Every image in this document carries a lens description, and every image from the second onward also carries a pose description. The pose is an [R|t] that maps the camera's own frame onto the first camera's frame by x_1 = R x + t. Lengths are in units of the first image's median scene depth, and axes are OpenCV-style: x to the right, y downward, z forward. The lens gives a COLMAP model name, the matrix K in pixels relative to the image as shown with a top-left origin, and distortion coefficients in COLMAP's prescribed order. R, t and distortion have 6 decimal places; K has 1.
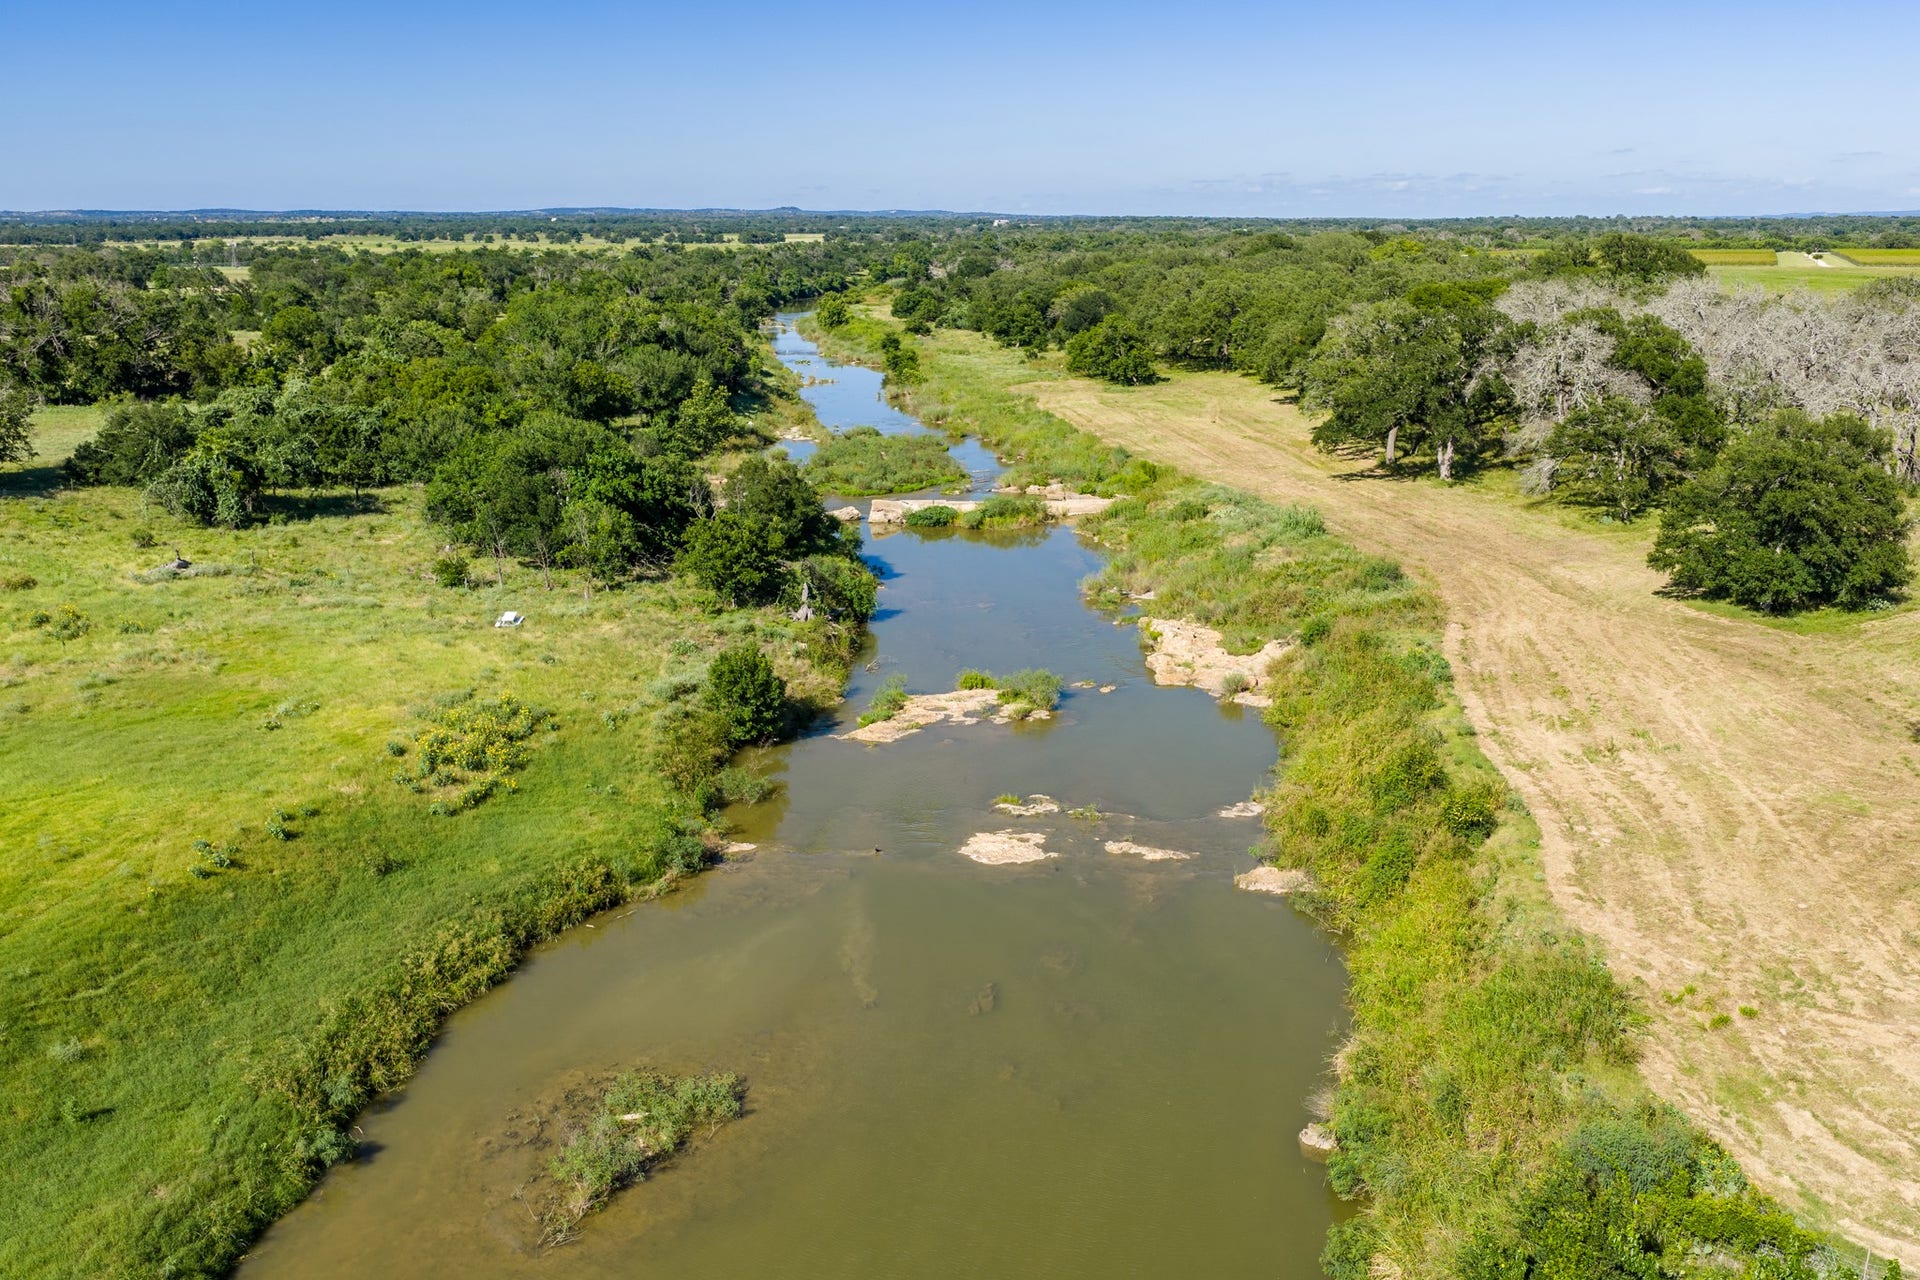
lens RADIAL K [[1632.7, 0, 960.0], [0, 1632.7, 640.0], [0, 0, 1]] dist [0.053113, 0.003259]
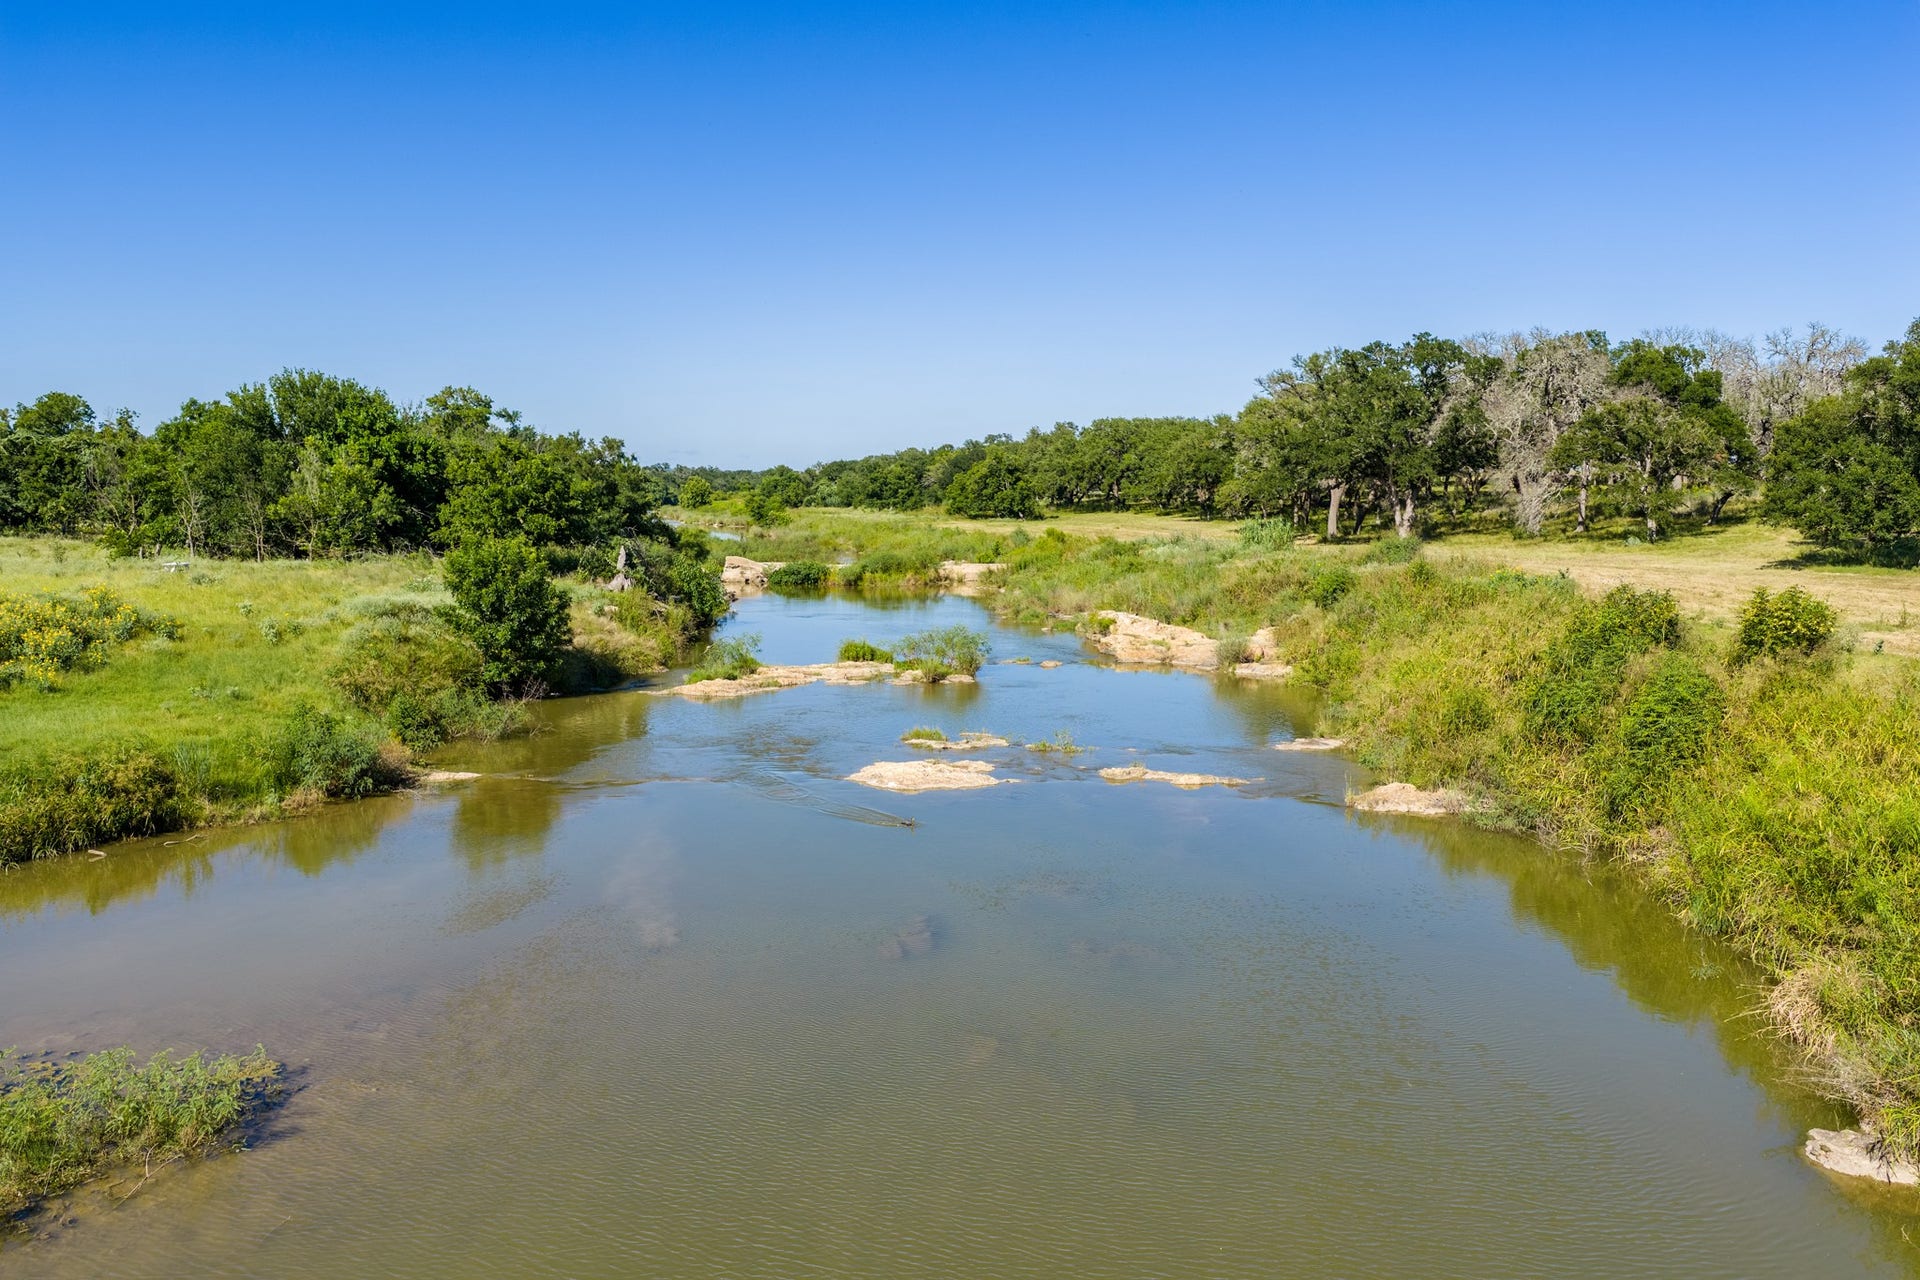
lens RADIAL K [[1598.5, 0, 960.0], [0, 1598.5, 640.0], [0, 0, 1]] dist [0.017783, 0.004334]
pose [[0.996444, 0.009312, 0.083737, -0.005301], [0.003544, 0.988361, -0.152088, 0.111527], [-0.084179, 0.151844, 0.984813, 0.297876]]
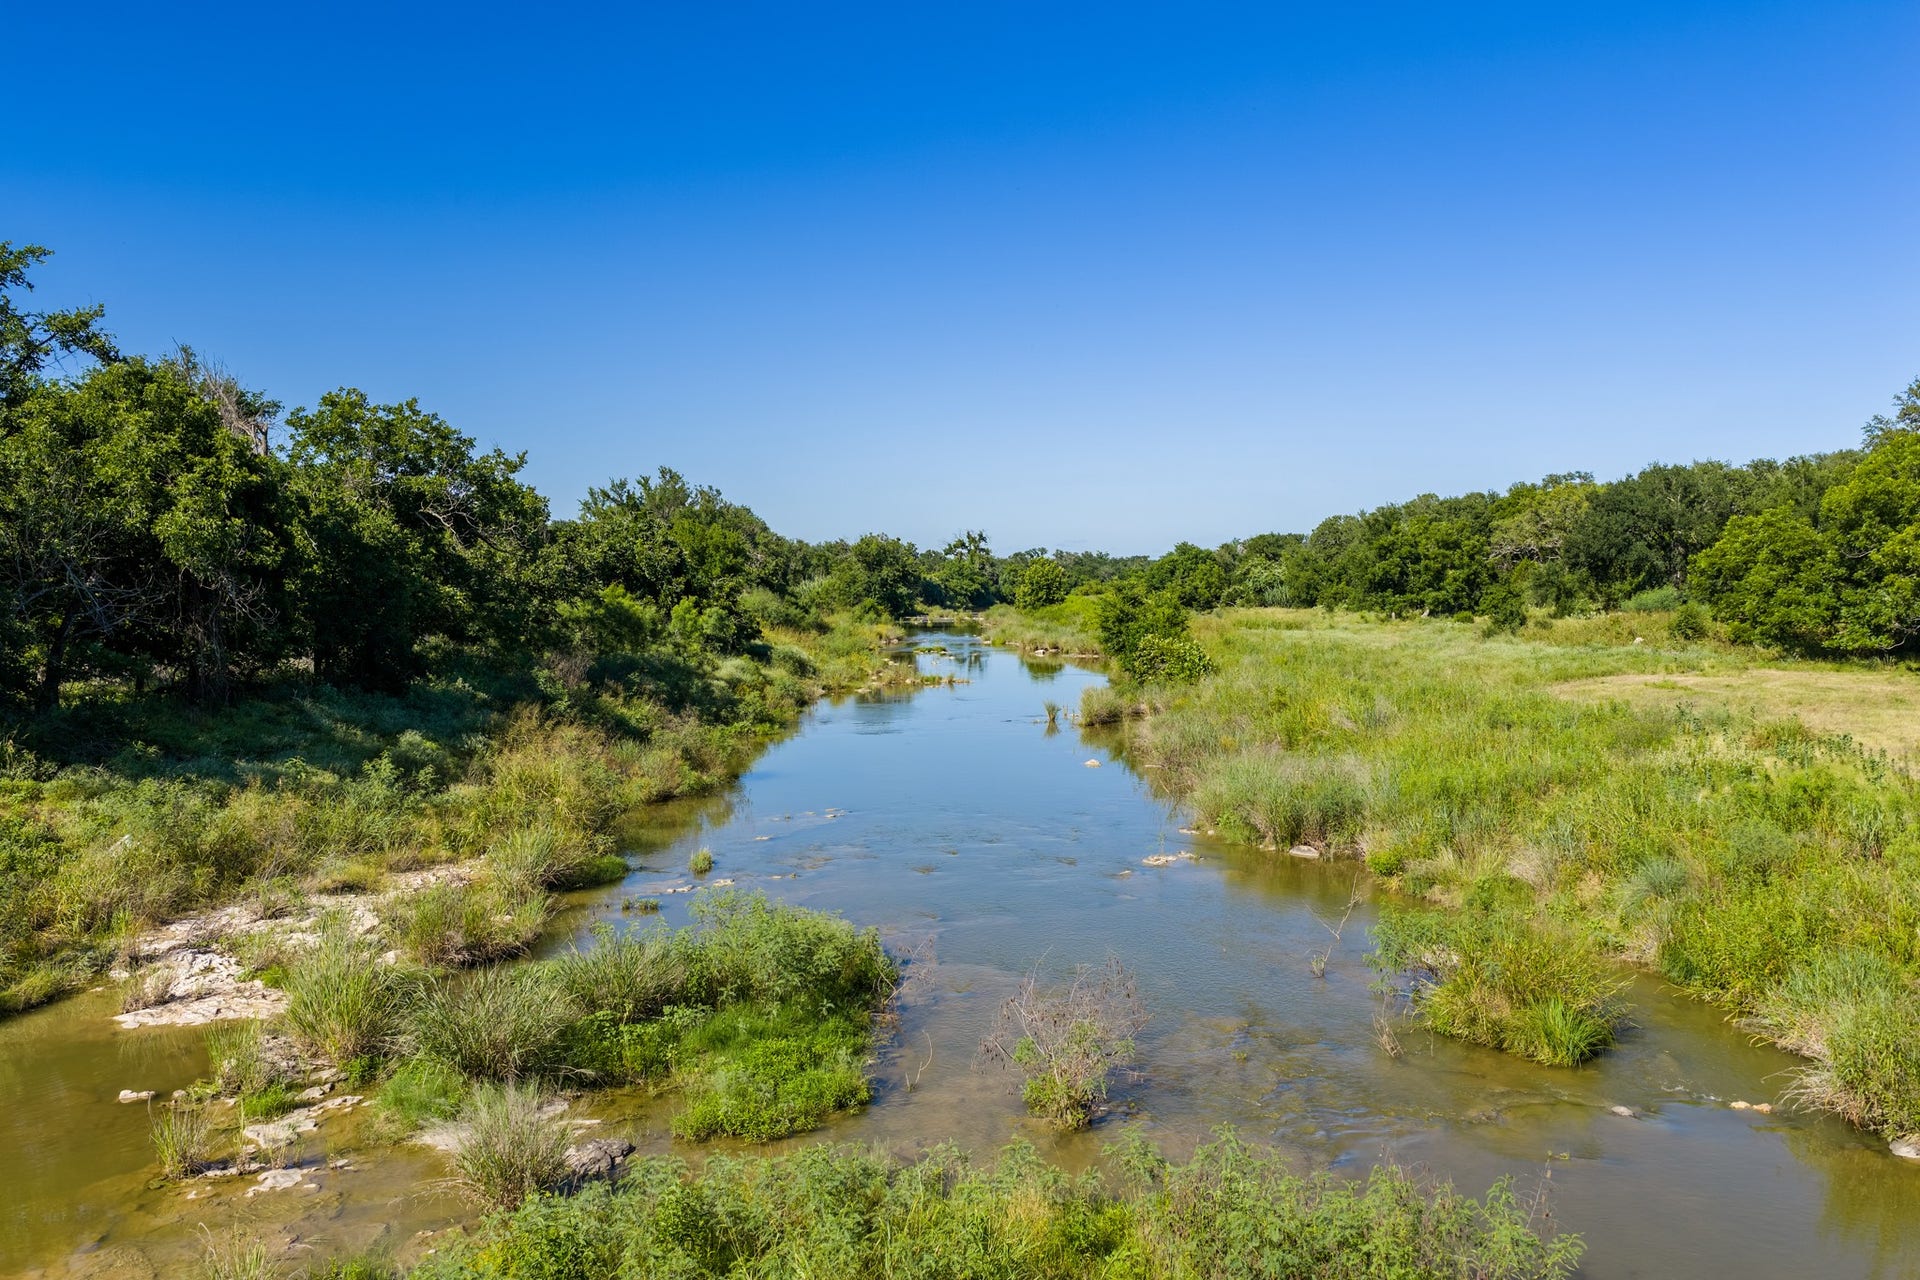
lens RADIAL K [[1598.5, 0, 960.0], [0, 1598.5, 640.0], [0, 0, 1]] dist [0.017783, 0.004334]
pose [[0.985982, 0.010882, -0.166495, -0.045789], [-0.044975, 0.978269, -0.202403, -0.261895], [0.160674, 0.207054, 0.965045, 1.807717]]
